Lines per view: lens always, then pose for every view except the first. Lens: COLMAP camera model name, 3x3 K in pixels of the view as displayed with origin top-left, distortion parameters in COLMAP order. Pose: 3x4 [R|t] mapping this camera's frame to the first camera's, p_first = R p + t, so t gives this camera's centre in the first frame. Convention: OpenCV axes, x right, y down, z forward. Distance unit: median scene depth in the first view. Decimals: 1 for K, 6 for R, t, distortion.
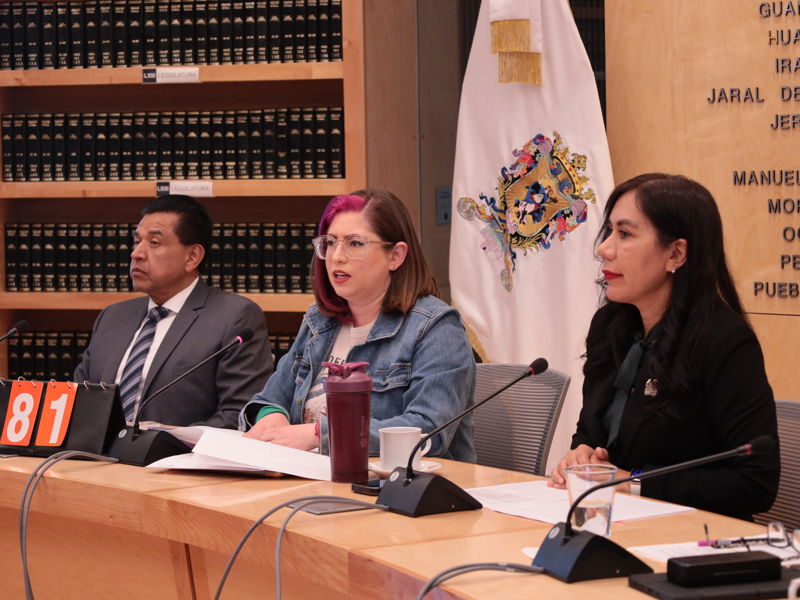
lens RADIAL K [[2339.0, 0, 404.1], [0, 2339.0, 298.4], [0, 0, 1]] dist [0.002895, 0.000000]
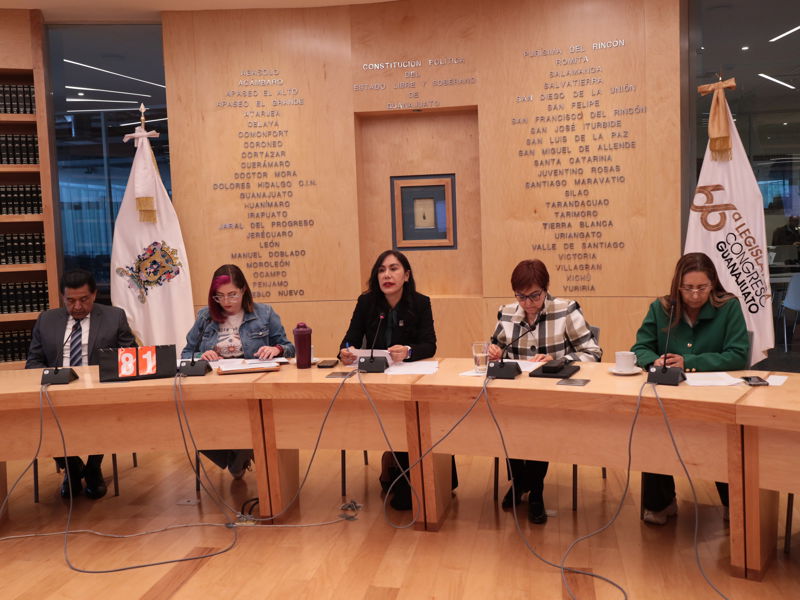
lens RADIAL K [[781.9, 0, 403.9], [0, 781.9, 306.0], [0, 0, 1]] dist [-0.033971, 0.000000]
pose [[0.690273, -0.075612, 0.719588, -0.381764], [0.072851, 0.996734, 0.034851, -0.009250], [-0.719873, 0.028366, 0.693526, 0.205070]]
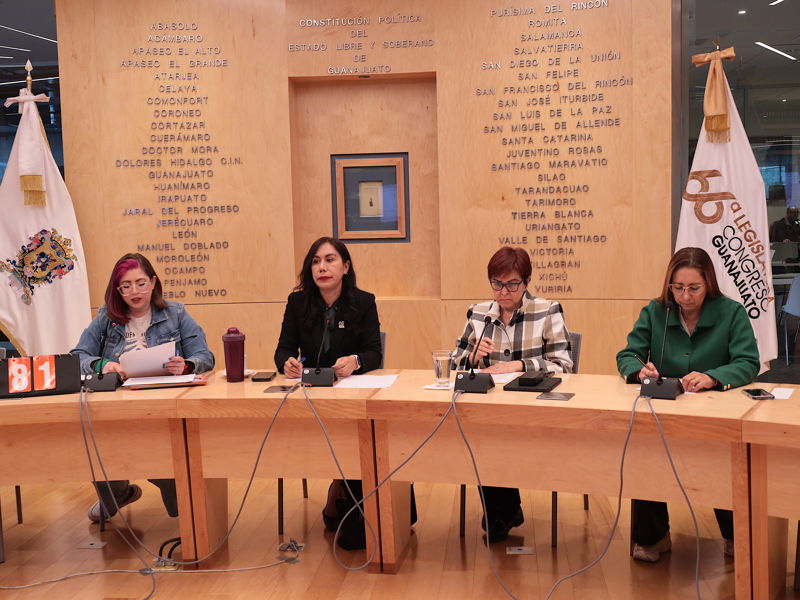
lens RADIAL K [[945.2, 0, 405.7], [0, 945.2, 307.0], [0, 0, 1]] dist [-0.020939, 0.000000]
pose [[0.632060, -0.069319, 0.771813, -0.402275], [0.066597, 0.997165, 0.035021, -0.008245], [-0.772052, 0.029265, 0.634885, 0.206236]]
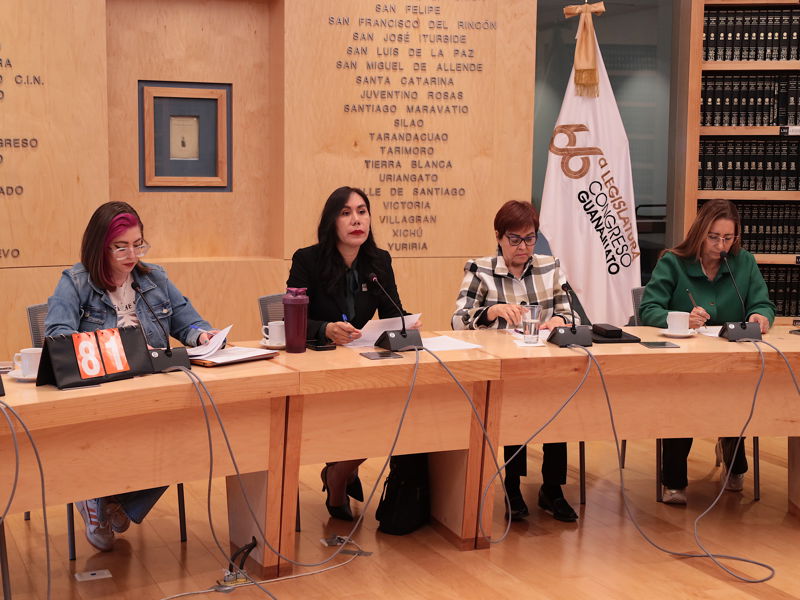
lens RADIAL K [[1161.4, 0, 407.2], [0, 1161.4, 307.0], [0, 0, 1]] dist [-0.008700, 0.000000]
pose [[0.142559, -0.099630, 0.984759, -0.609180], [0.058241, 0.994042, 0.092138, -0.024679], [-0.988071, 0.044218, 0.147512, 0.516800]]
